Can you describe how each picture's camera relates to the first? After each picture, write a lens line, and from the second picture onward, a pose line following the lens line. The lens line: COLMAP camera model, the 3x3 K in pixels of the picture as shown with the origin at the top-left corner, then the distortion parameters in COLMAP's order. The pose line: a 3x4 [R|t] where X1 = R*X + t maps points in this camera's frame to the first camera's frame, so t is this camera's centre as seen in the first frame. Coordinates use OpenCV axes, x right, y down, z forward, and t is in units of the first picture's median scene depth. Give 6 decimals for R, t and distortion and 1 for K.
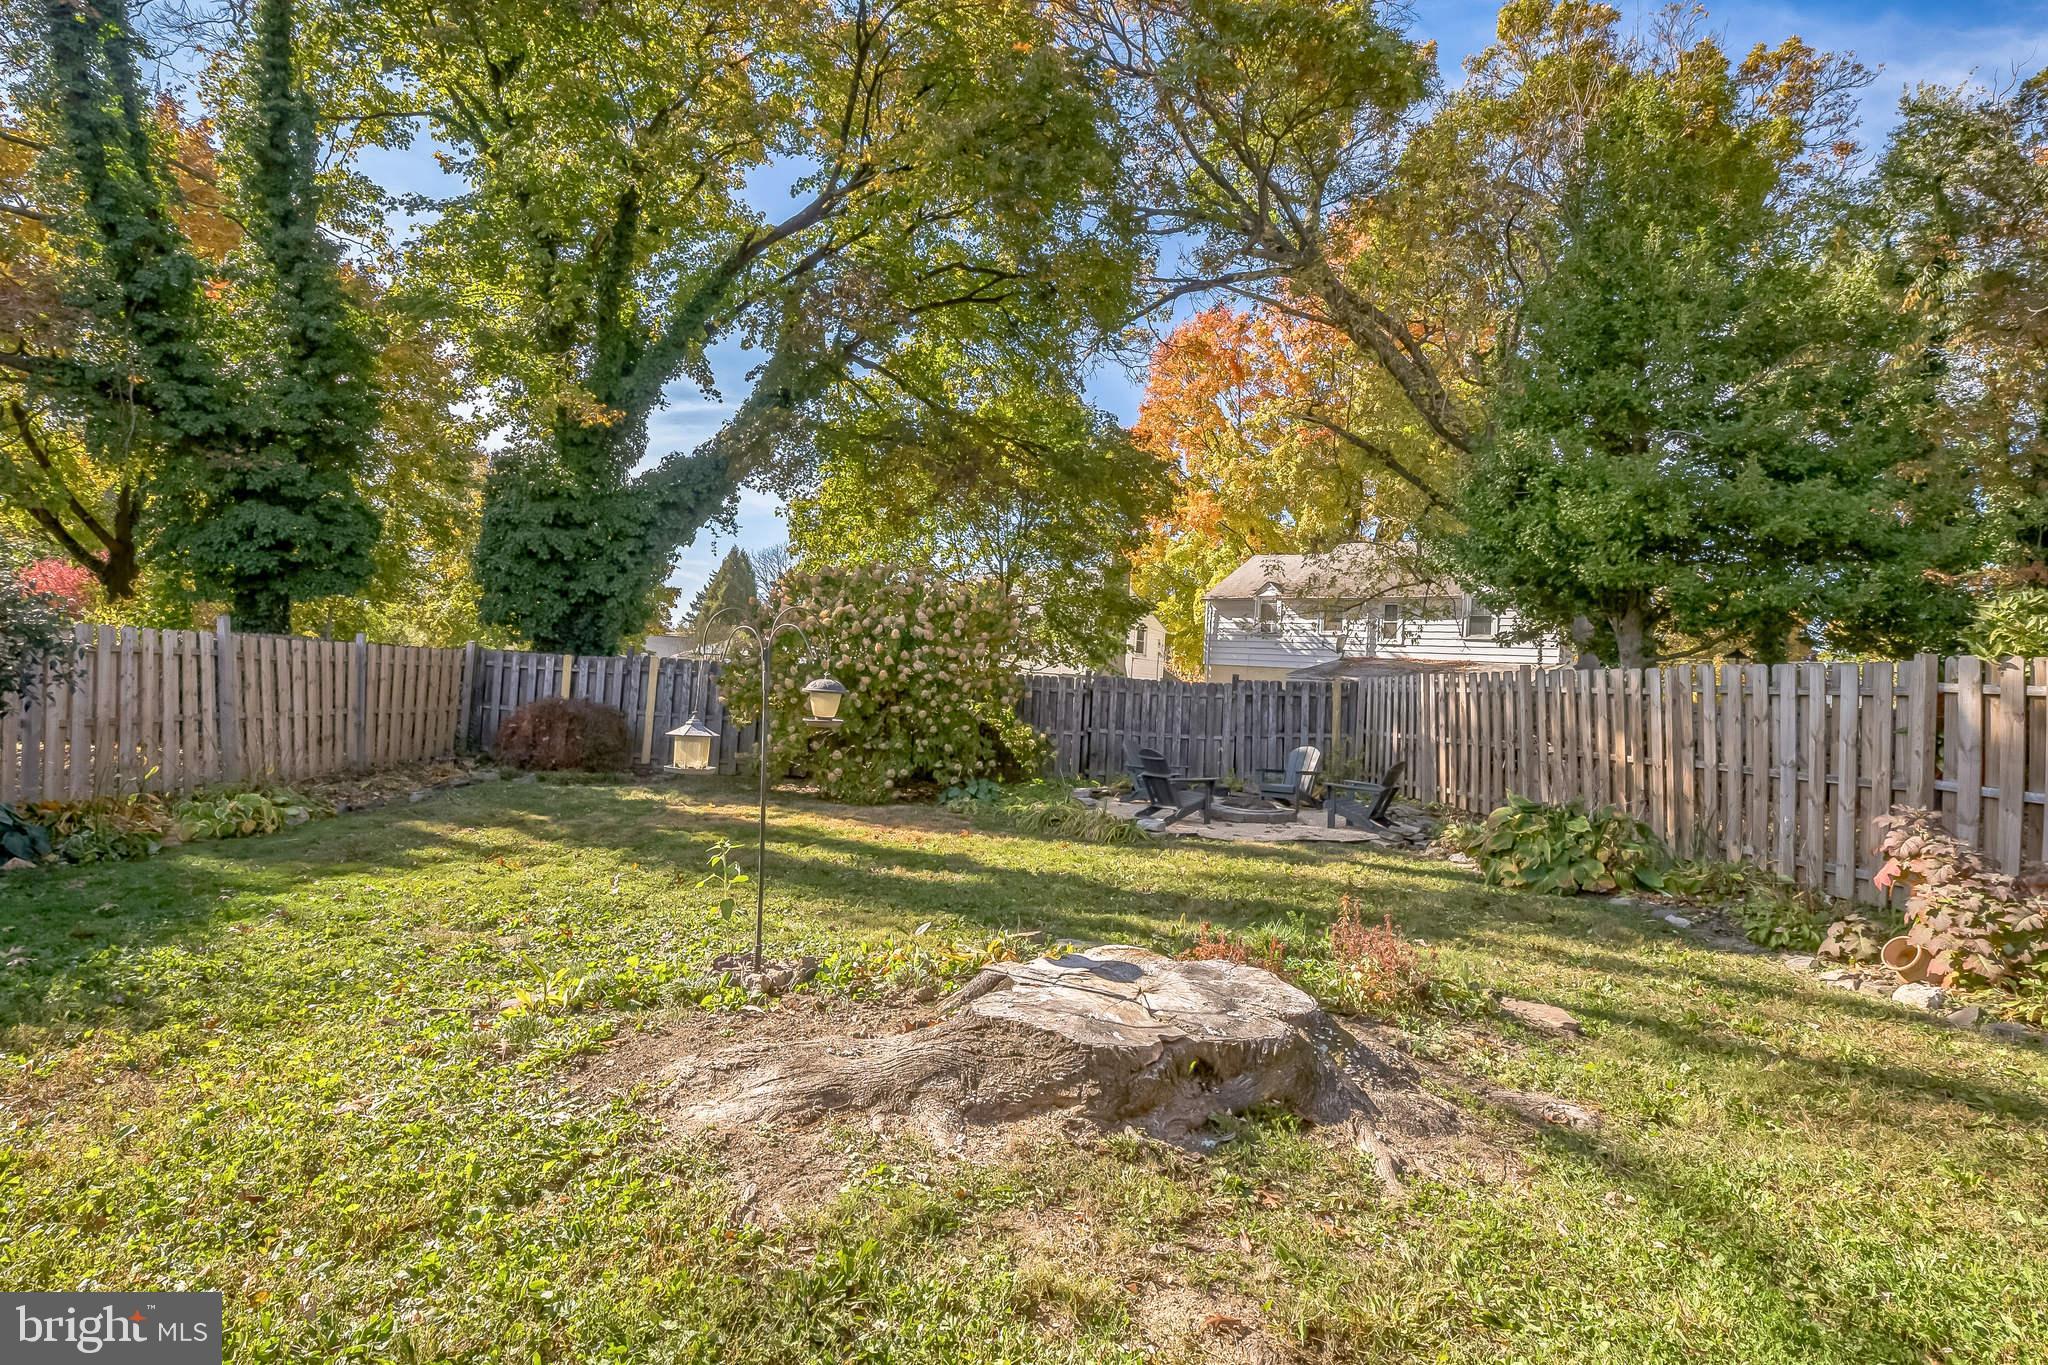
lens RADIAL K [[958.0, 0, 1026.2], [0, 958.0, 641.5], [0, 0, 1]] dist [-0.011283, 0.000694]
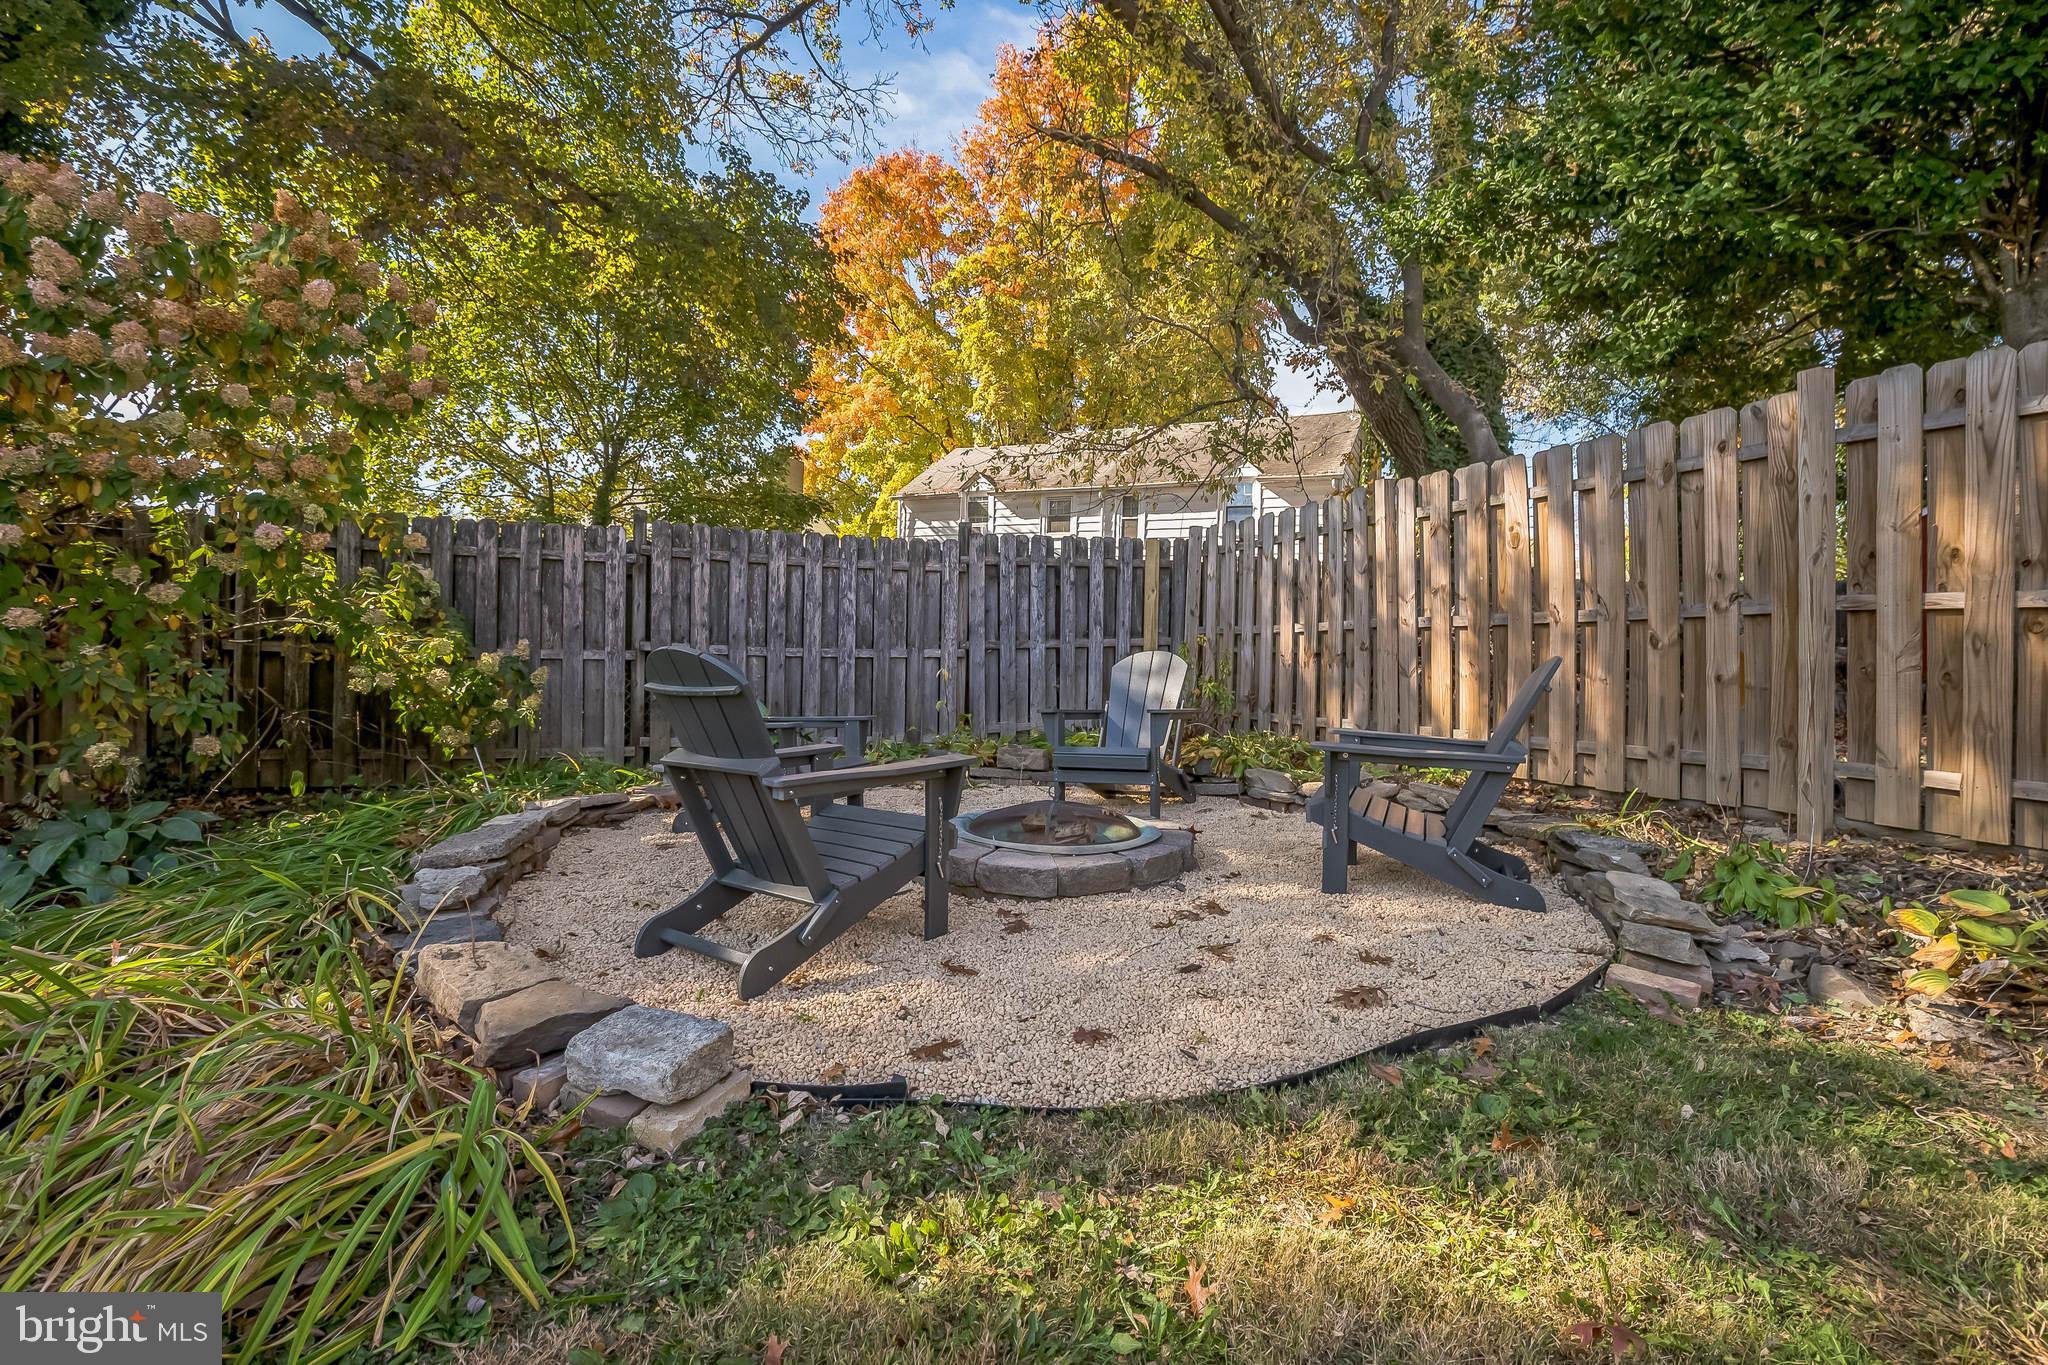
lens RADIAL K [[958.0, 0, 1026.2], [0, 958.0, 641.5], [0, 0, 1]] dist [-0.011283, 0.000694]
pose [[0.948614, -0.037200, 0.314241, 0.120809], [0.021219, 0.998309, 0.054125, 0.089286], [-0.315723, -0.044676, 0.947799, 0.680523]]
